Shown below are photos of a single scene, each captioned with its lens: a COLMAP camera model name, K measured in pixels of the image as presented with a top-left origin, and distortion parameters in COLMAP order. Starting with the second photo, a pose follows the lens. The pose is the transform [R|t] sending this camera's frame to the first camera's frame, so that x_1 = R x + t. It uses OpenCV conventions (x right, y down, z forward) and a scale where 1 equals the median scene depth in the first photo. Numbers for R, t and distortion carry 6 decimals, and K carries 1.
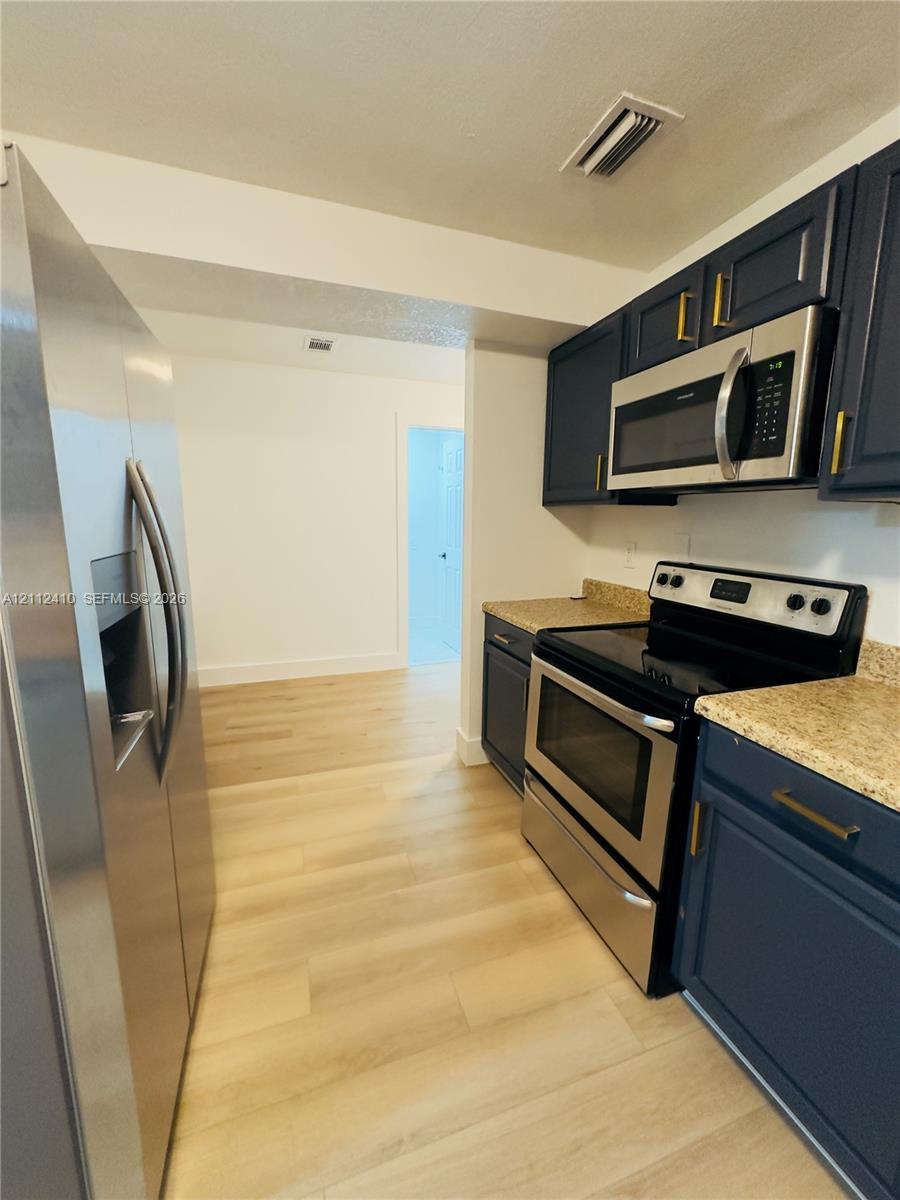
lens RADIAL K [[480.5, 0, 448.8], [0, 480.5, 594.8], [0, 0, 1]] dist [0.001137, -0.000169]
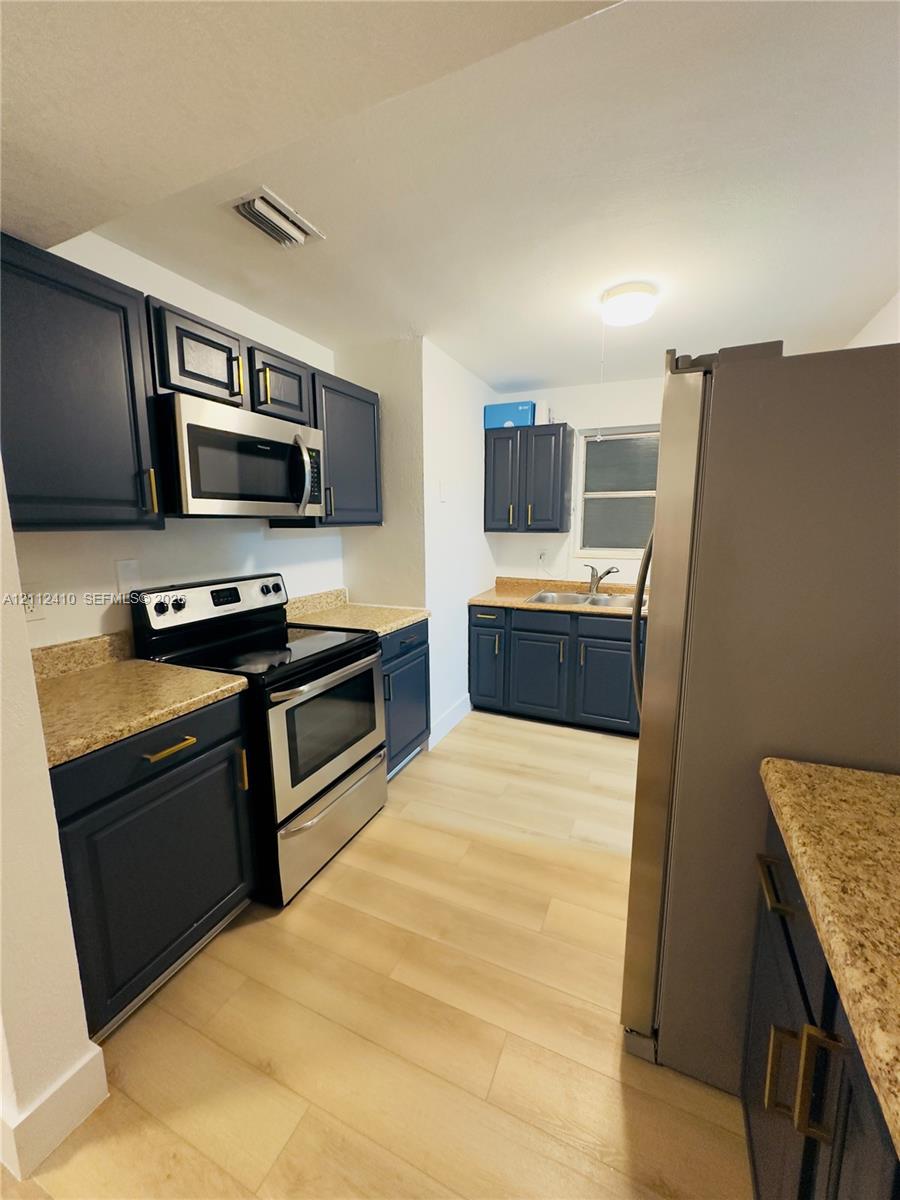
lens RADIAL K [[480.5, 0, 448.0], [0, 480.5, 598.0], [0, 0, 1]] dist [0.001137, -0.000169]
pose [[-0.723313, -0.115731, 0.680753, -0.730737], [0.109639, 0.954101, 0.278696, -0.305342], [-0.681761, 0.276222, -0.677425, 1.514892]]
